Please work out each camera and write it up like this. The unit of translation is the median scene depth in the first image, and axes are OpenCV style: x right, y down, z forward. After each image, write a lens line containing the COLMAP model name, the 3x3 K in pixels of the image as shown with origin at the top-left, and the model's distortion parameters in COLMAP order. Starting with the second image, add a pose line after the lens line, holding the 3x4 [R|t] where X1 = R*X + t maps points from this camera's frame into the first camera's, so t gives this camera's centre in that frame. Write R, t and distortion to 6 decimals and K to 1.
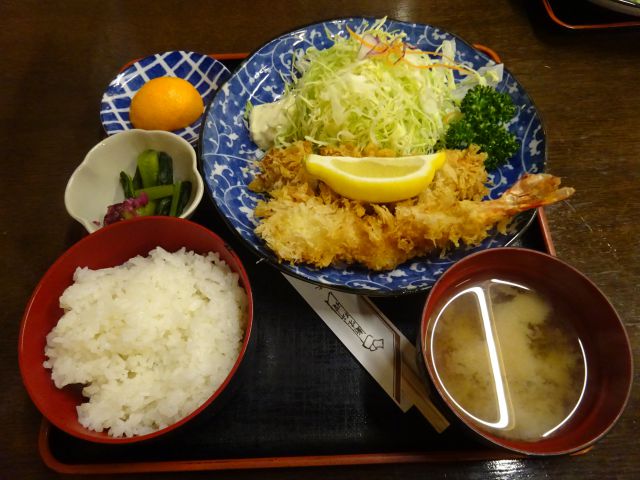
lens RADIAL K [[449.8, 0, 320.0], [0, 449.8, 240.0], [0, 0, 1]] dist [-0.058774, -0.001762]
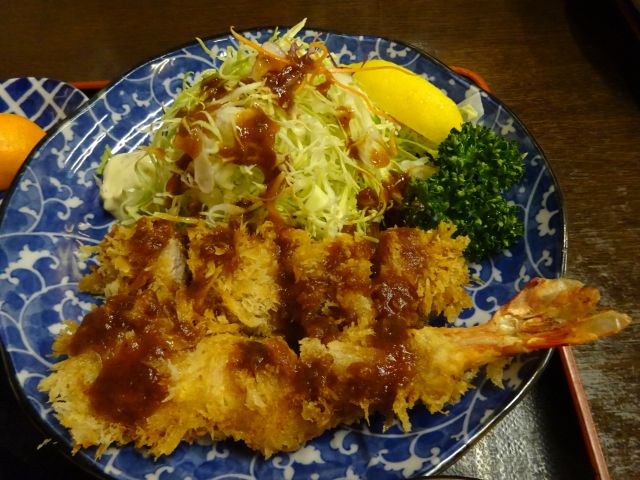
lens RADIAL K [[449.8, 0, 320.0], [0, 449.8, 240.0], [0, 0, 1]] dist [-0.058774, -0.001762]
pose [[0.999969, 0.001932, 0.007655, 0.166242], [-0.001289, 0.996545, -0.083042, -0.132214], [-0.007789, 0.083030, 0.996517, 0.388822]]
